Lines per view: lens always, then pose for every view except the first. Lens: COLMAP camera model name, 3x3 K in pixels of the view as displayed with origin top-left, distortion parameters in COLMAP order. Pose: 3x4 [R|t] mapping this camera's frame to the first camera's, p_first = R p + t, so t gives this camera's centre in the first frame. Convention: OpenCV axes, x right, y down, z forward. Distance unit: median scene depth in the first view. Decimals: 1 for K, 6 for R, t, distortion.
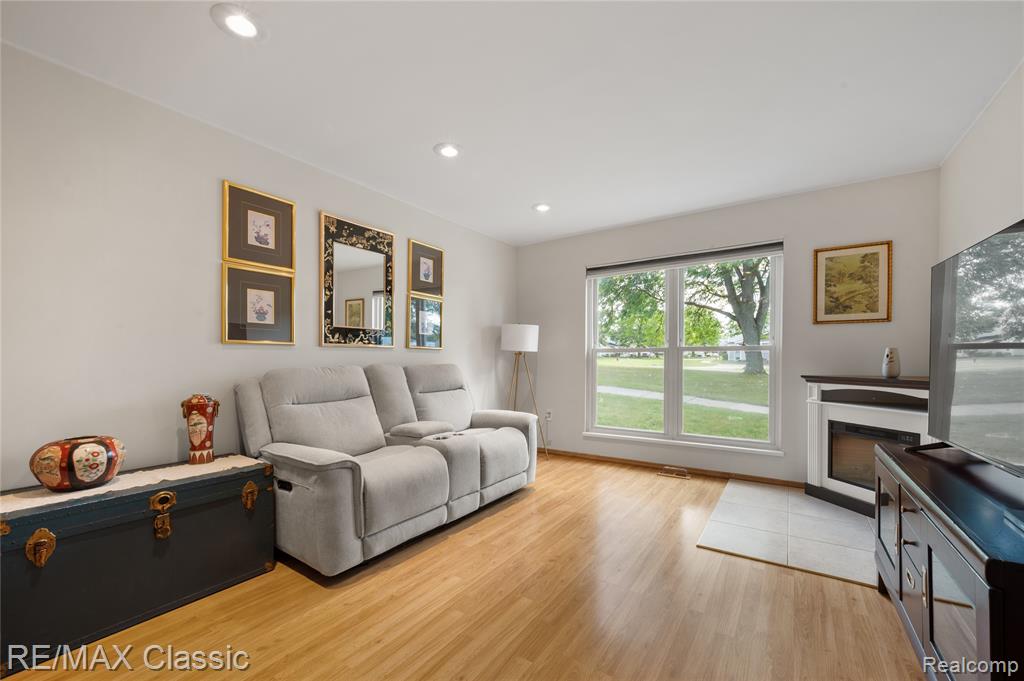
lens RADIAL K [[410.1, 0, 512.6], [0, 410.1, 350.4], [0, 0, 1]] dist [-0.000375, 0.000089]
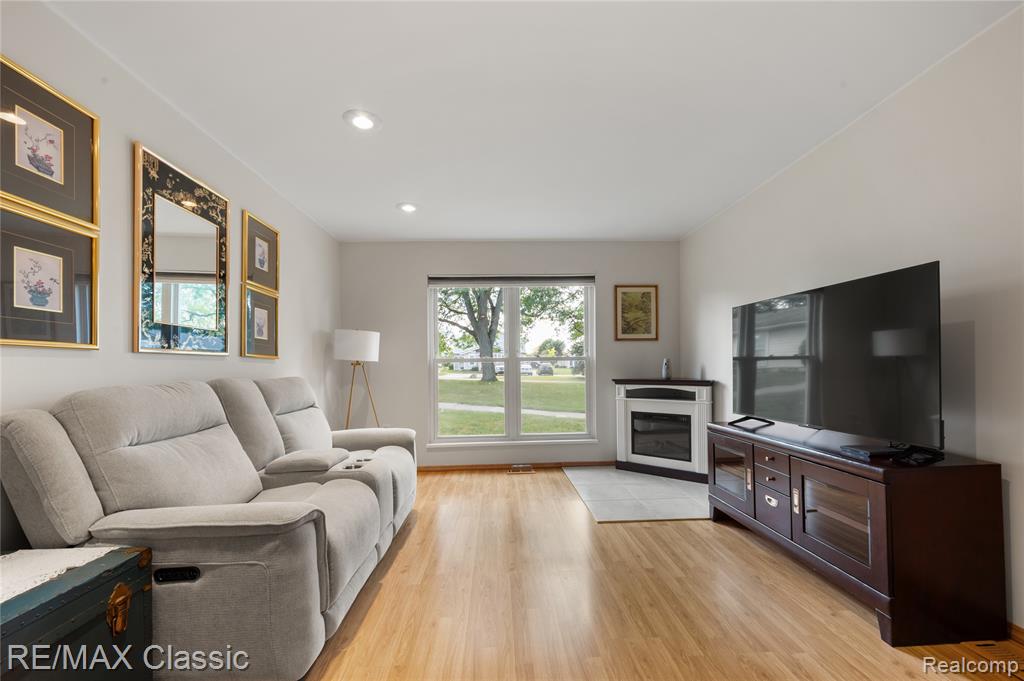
lens RADIAL K [[411.4, 0, 512.7], [0, 411.4, 355.8], [0, 0, 1]] dist [-0.001294, -0.000296]
pose [[0.804605, 0.008177, 0.593754, -0.341539], [-0.000385, 0.999912, -0.013248, 0.003276], [-0.593810, 0.010431, 0.804537, 0.126100]]
